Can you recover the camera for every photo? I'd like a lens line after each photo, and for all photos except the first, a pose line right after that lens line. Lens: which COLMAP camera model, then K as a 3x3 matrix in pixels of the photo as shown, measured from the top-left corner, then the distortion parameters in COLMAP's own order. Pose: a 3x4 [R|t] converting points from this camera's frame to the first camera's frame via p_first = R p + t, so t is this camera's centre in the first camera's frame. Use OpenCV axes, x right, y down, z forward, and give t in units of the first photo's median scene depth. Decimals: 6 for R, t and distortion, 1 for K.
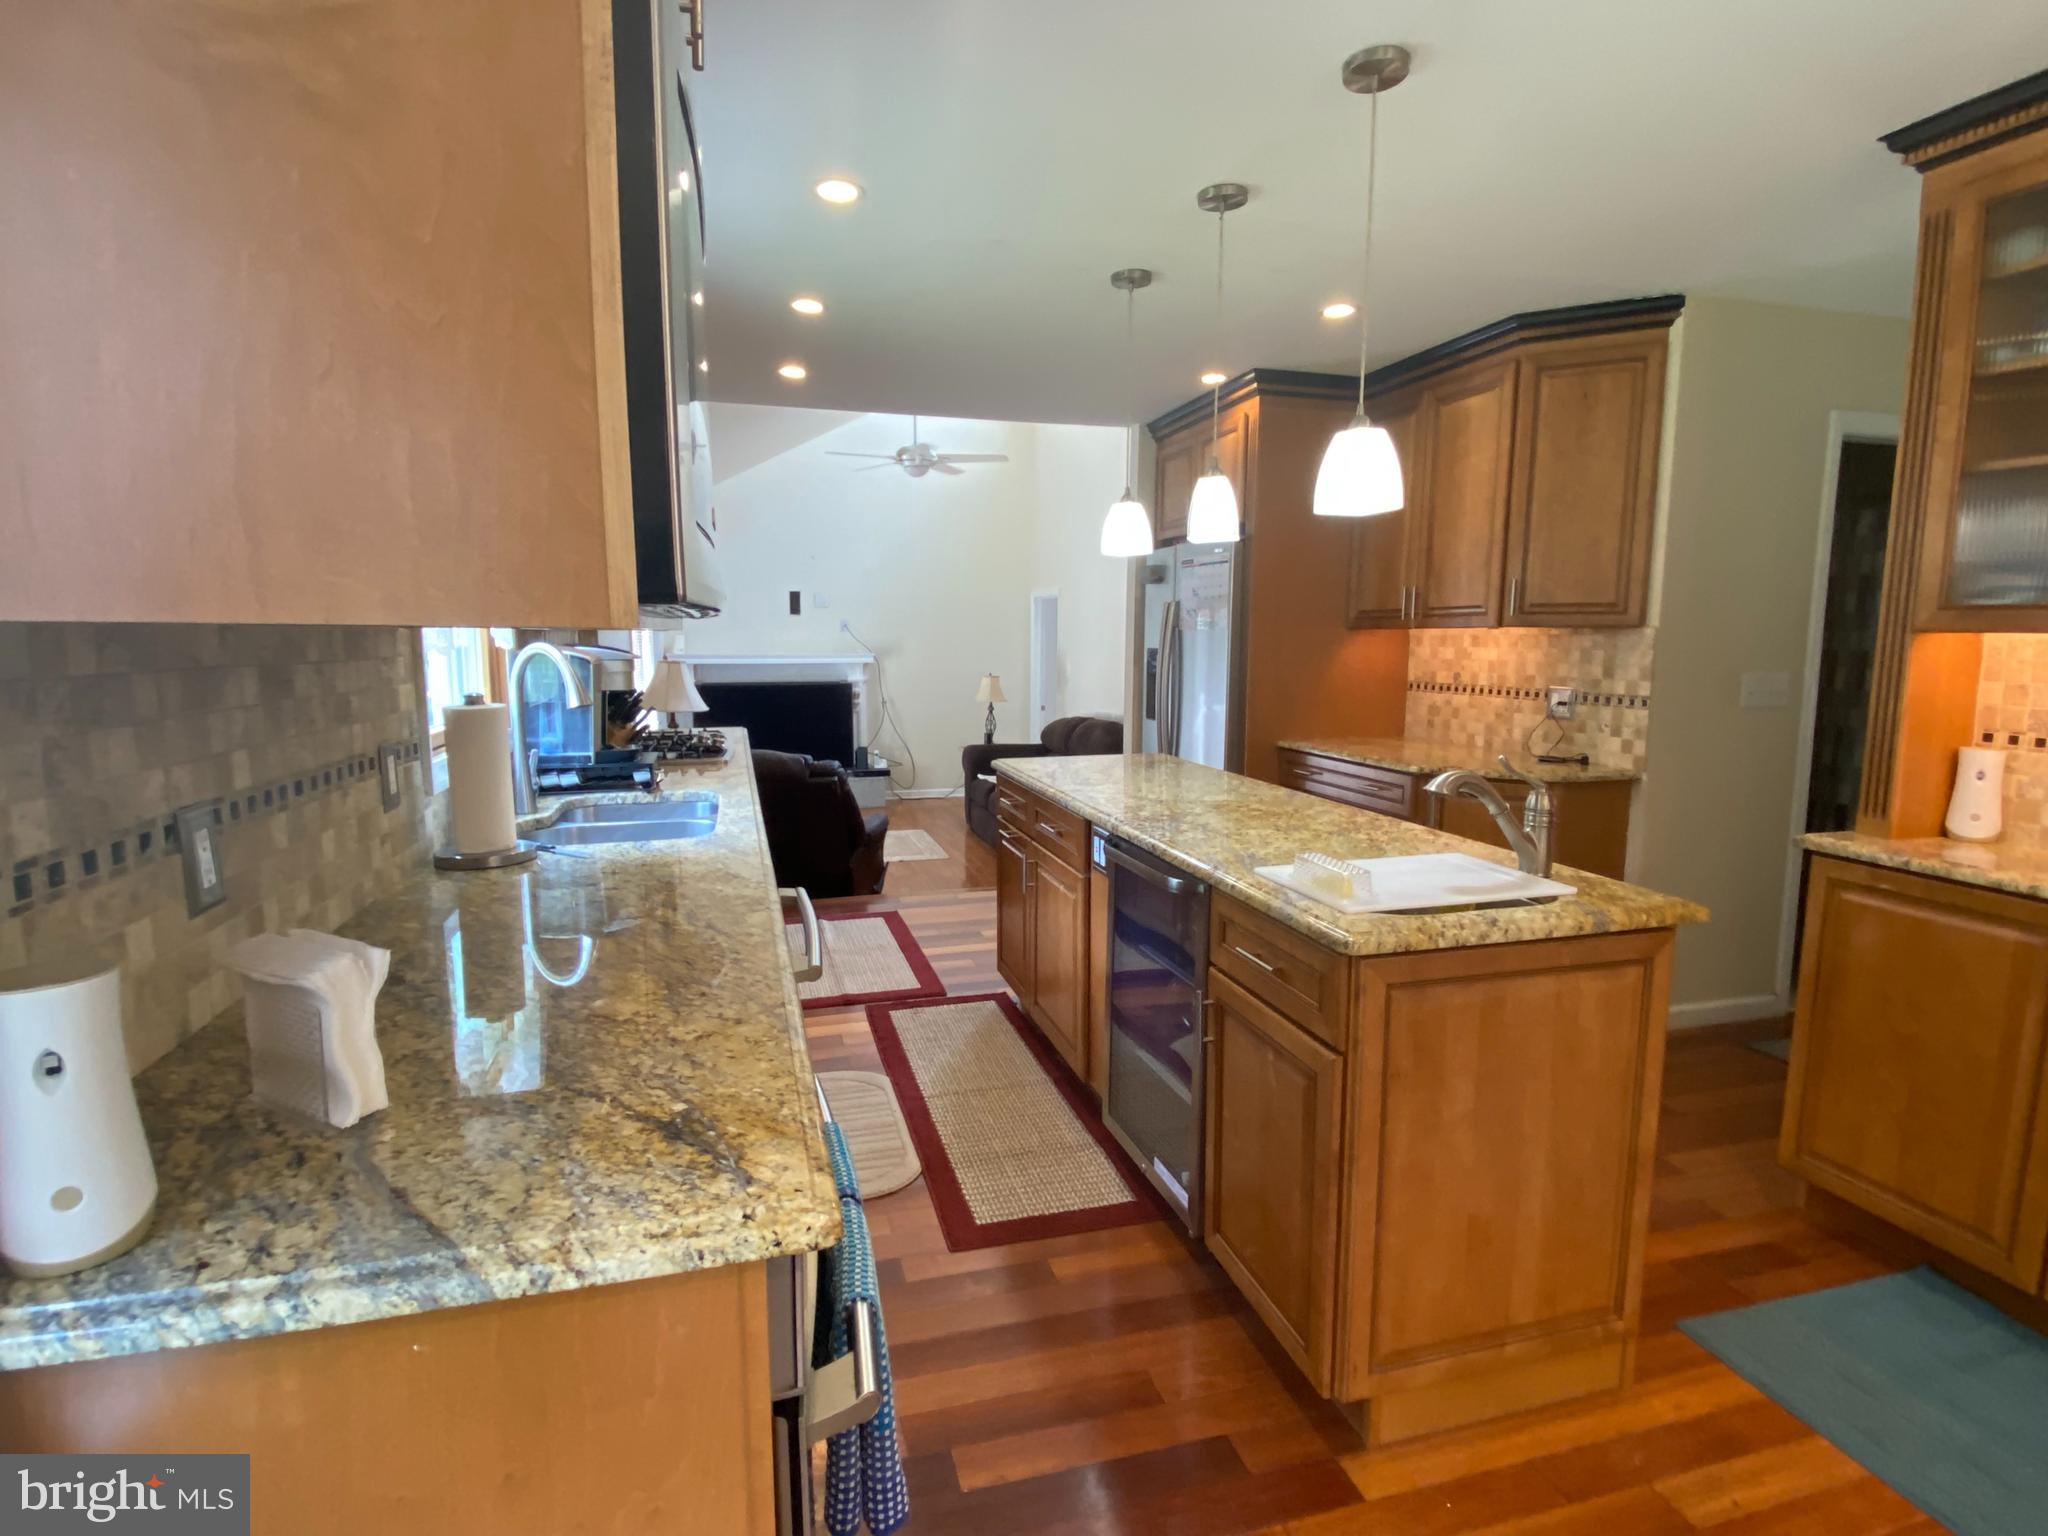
lens RADIAL K [[999.6, 0, 1024.0], [0, 999.6, 768.0], [0, 0, 1]] dist [0.000552, 0.000035]
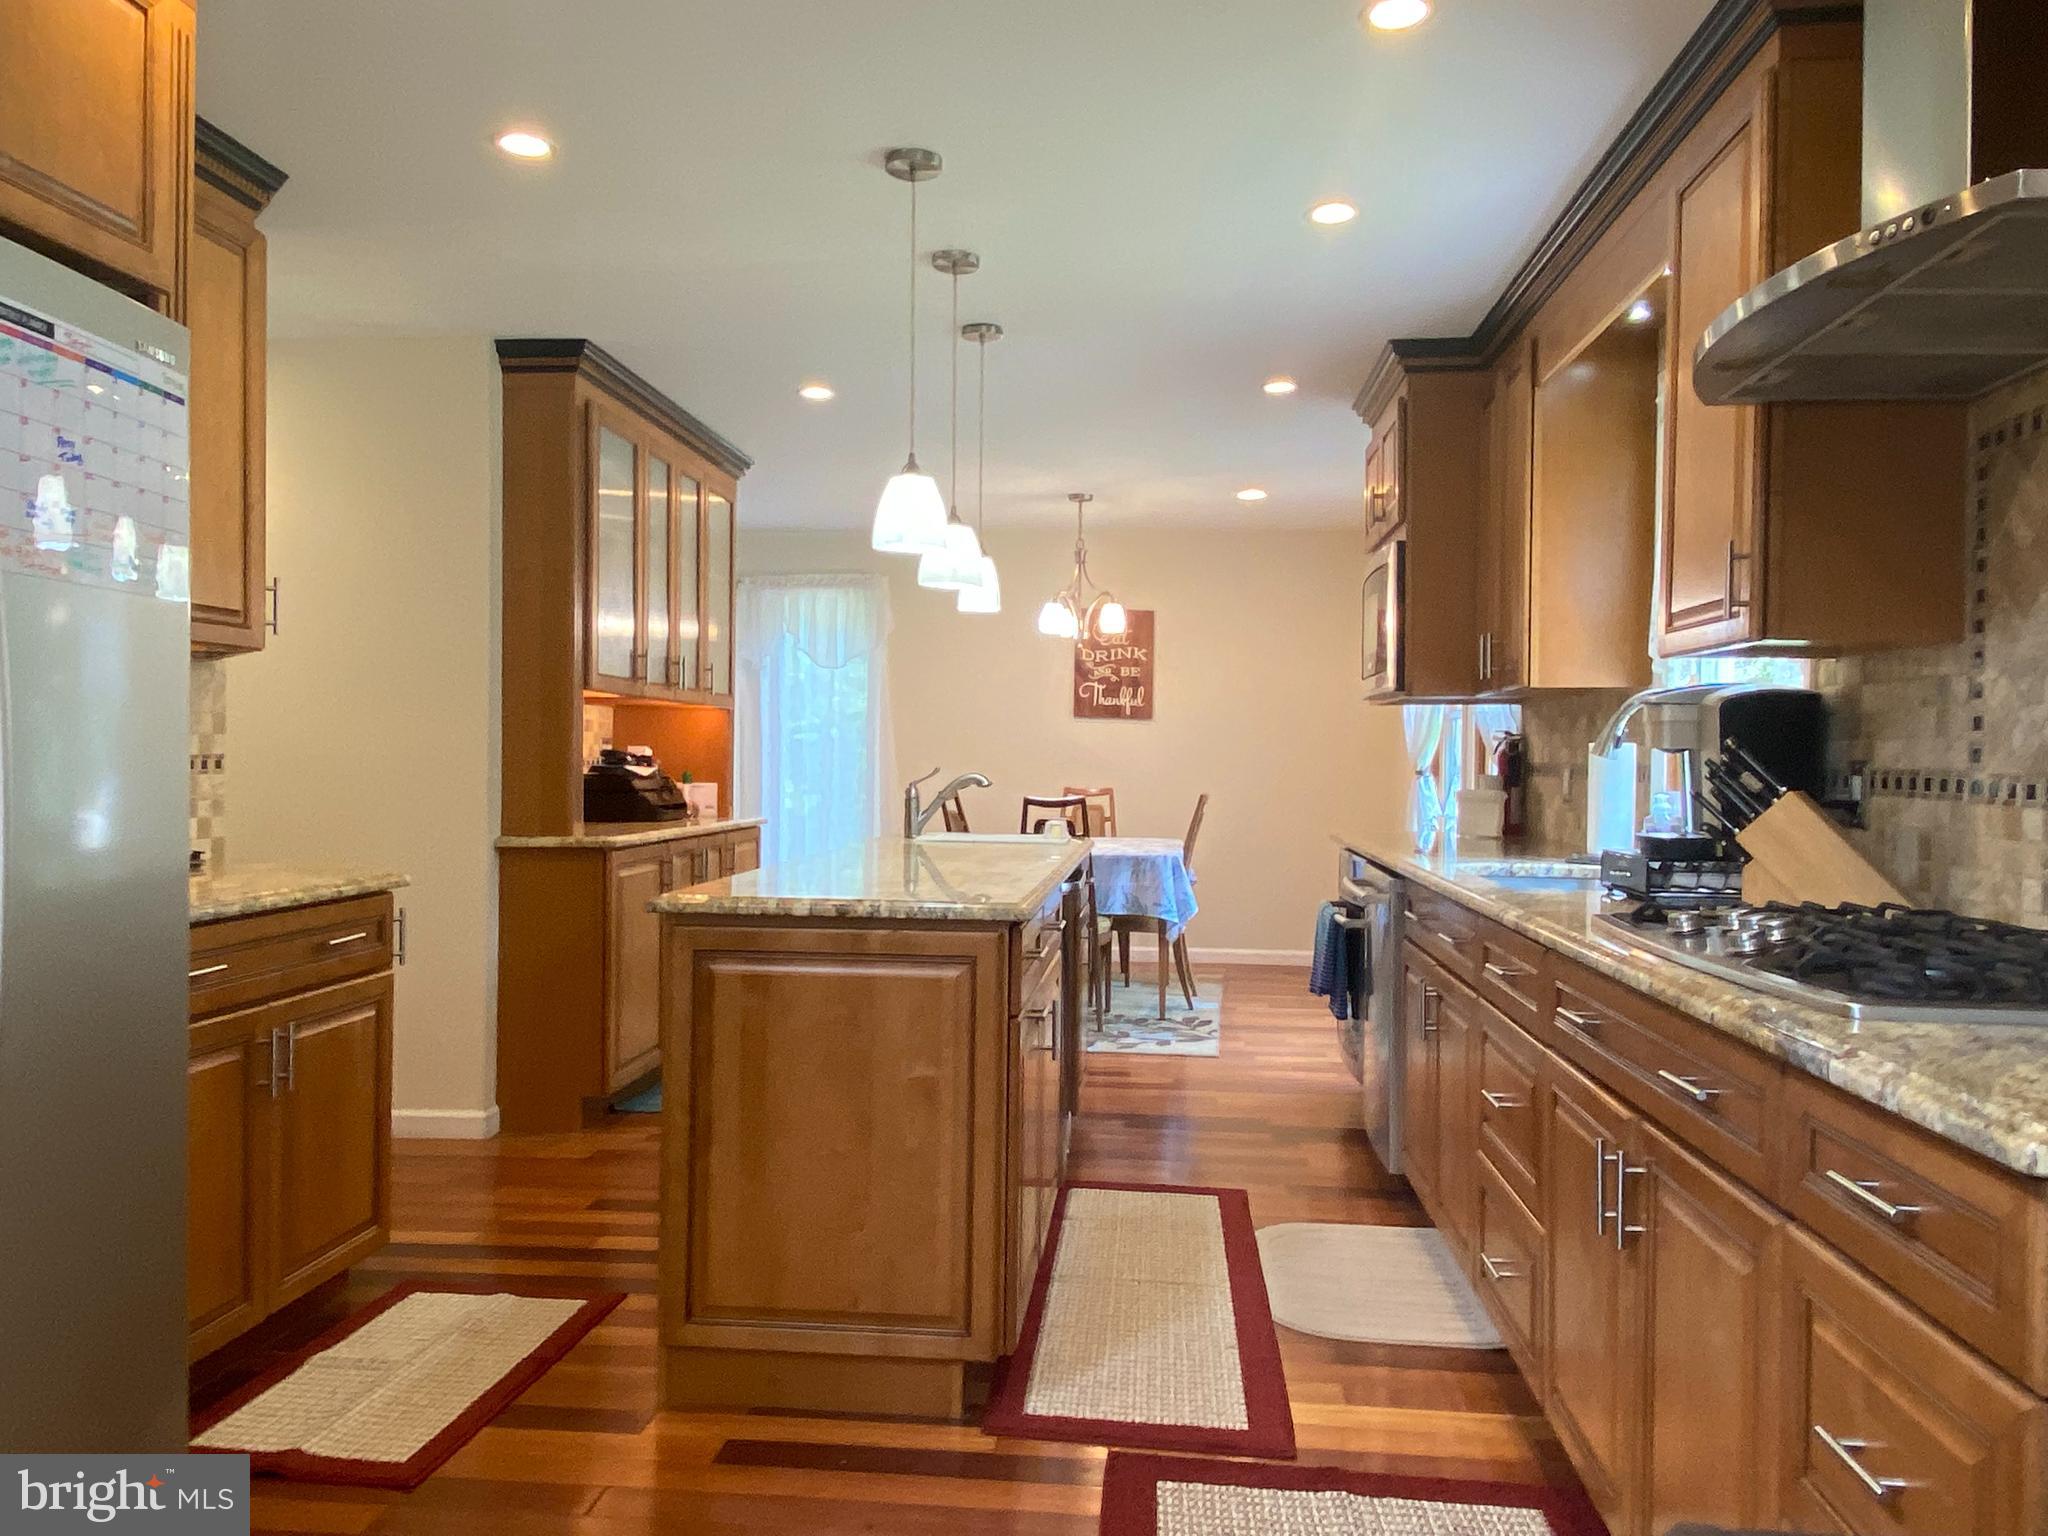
lens RADIAL K [[1491.7, 0, 1022.1], [0, 1491.7, 777.7], [0, 0, 1]] dist [0.082743, -0.111944]
pose [[-0.931282, -0.015186, 0.363983, -0.316203], [0.033792, 0.991222, 0.127817, -0.175369], [-0.362729, 0.131334, -0.922594, 1.797403]]
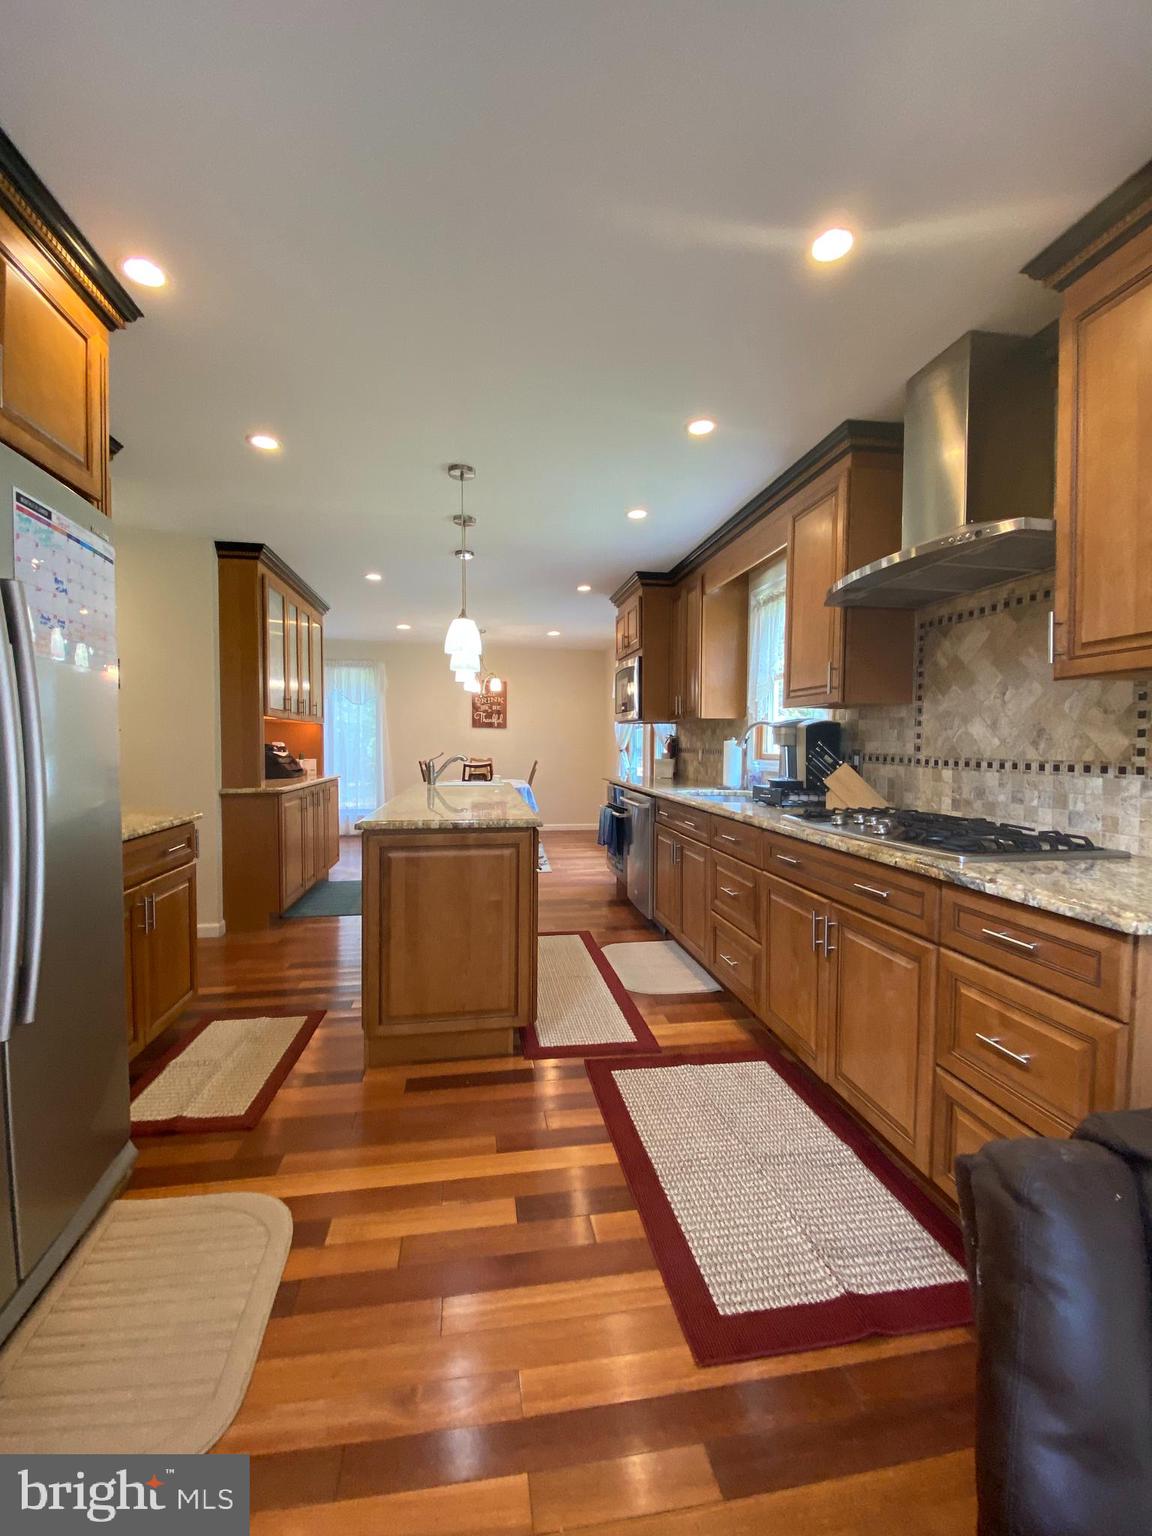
lens RADIAL K [[624.3, 0, 576.0], [0, 624.3, 768.0], [0, 0, 1]] dist [0.026290, -0.025492]
pose [[-0.993748, -0.009548, 0.111241, -0.152006], [0.008690, 0.986701, 0.162316, -0.183056], [-0.111311, 0.162267, -0.980448, 1.770290]]
